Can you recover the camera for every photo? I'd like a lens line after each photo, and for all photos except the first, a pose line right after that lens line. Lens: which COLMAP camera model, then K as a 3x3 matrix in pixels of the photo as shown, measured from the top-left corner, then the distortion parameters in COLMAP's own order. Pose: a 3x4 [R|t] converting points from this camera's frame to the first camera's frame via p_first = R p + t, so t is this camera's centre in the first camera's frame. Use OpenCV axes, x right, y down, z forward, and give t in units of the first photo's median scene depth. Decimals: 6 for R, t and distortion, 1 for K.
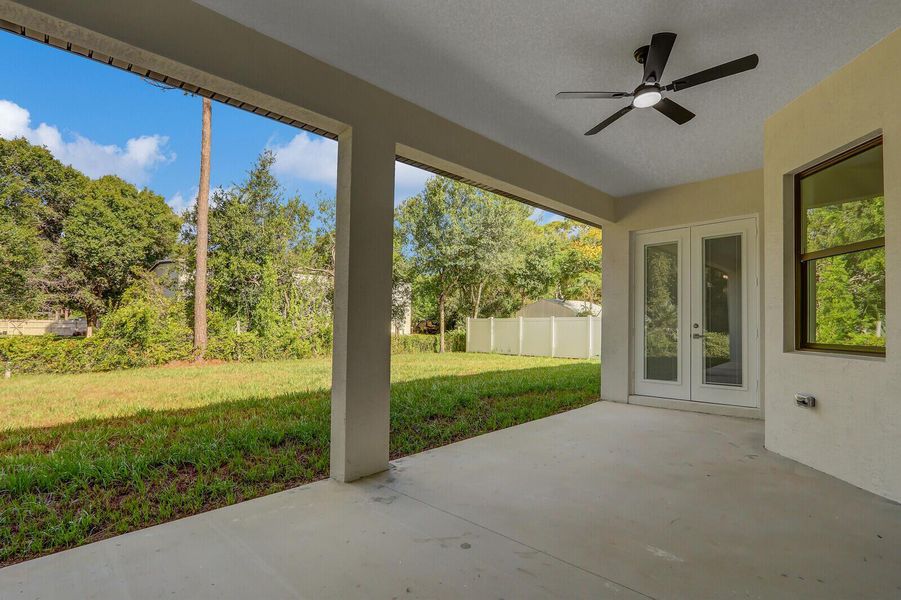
lens RADIAL K [[429.6, 0, 442.5], [0, 429.6, 307.2], [0, 0, 1]] dist [-0.012773, 0.001641]
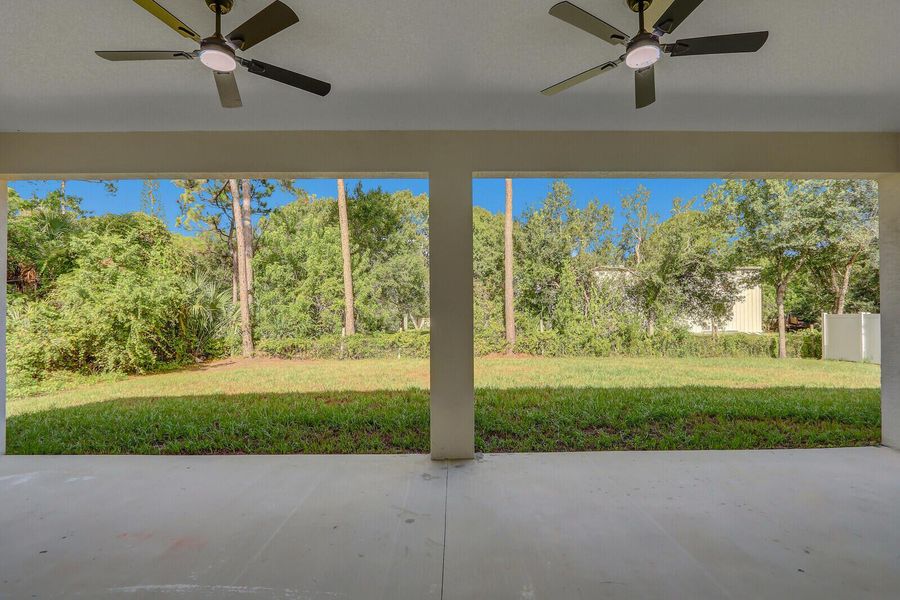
lens RADIAL K [[429.1, 0, 460.9], [0, 429.1, 319.9], [0, 0, 1]] dist [-0.012773, 0.001641]
pose [[0.721400, -0.003009, -0.692512, 0.153355], [0.031532, 0.999096, 0.028506, -0.007386], [0.691800, -0.042401, 0.720843, 0.036662]]
